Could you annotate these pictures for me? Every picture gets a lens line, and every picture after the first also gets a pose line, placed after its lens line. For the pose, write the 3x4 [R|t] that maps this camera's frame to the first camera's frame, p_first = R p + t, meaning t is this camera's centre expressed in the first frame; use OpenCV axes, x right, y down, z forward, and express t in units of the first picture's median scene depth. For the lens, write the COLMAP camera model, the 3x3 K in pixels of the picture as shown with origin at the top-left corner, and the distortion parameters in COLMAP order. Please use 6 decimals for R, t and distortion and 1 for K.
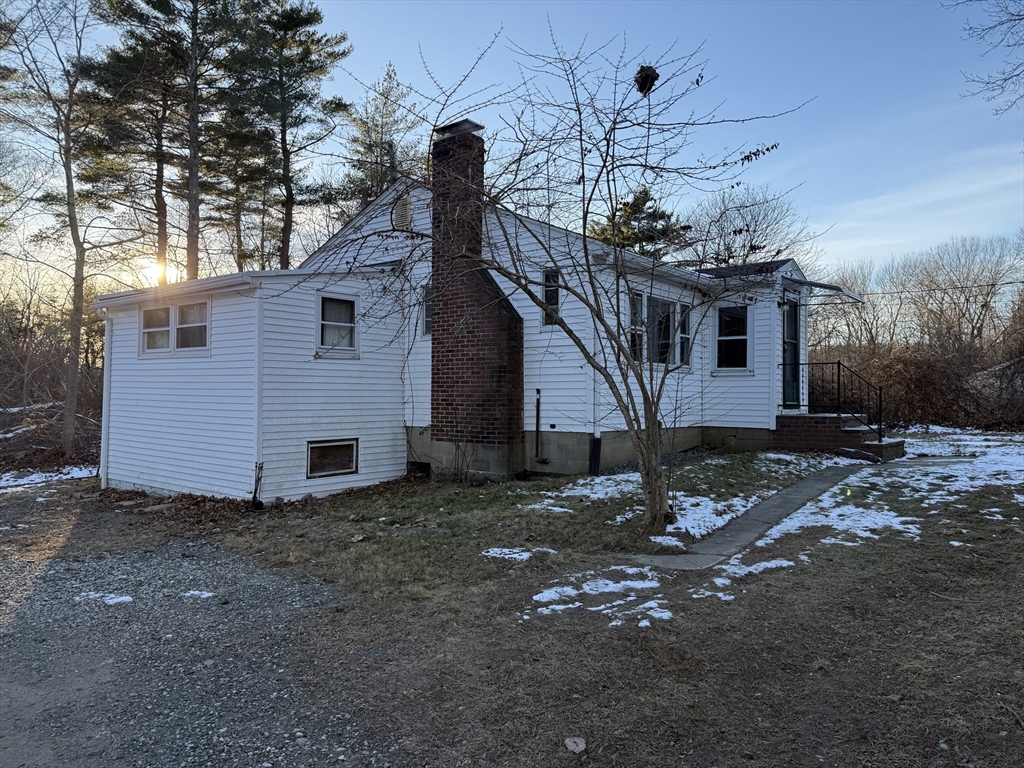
lens RADIAL K [[713.1, 0, 501.3], [0, 713.1, 383.7], [0, 0, 1]] dist [0.051696, -0.064589]
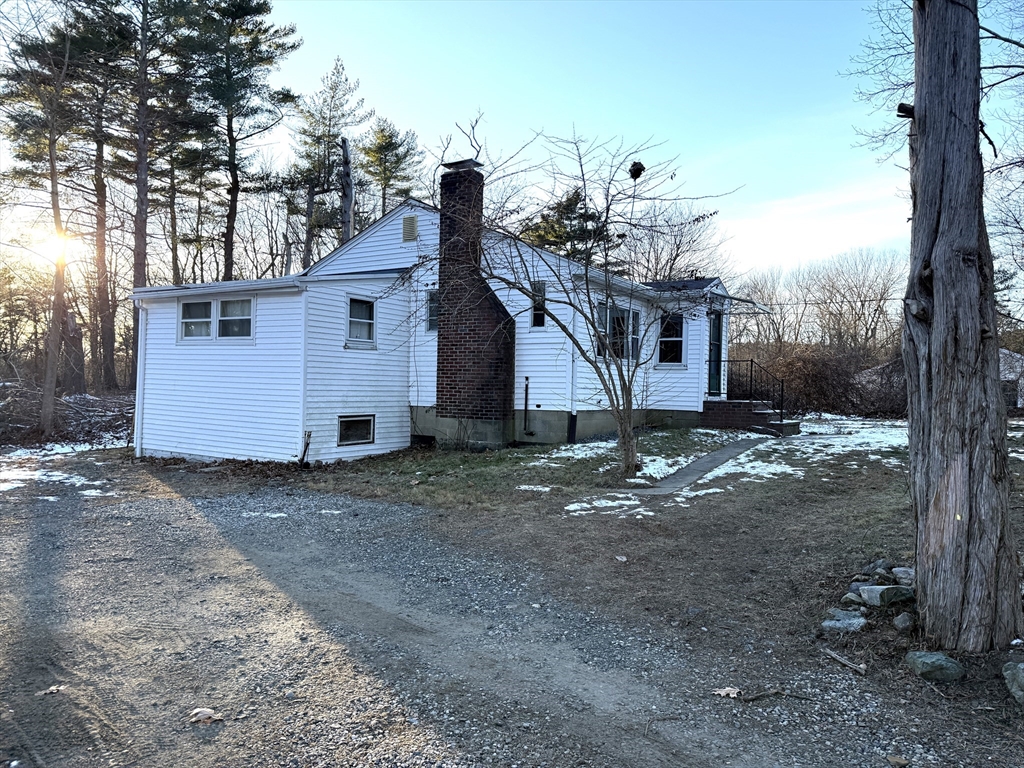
lens RADIAL K [[713.1, 0, 506.2], [0, 713.1, 382.7], [0, 0, 1]] dist [0.051696, -0.064589]
pose [[0.993458, 0.016448, 0.113003, -0.111102], [-0.017853, 0.999775, 0.011435, 0.004231], [-0.112790, -0.013377, 0.993529, -0.223818]]
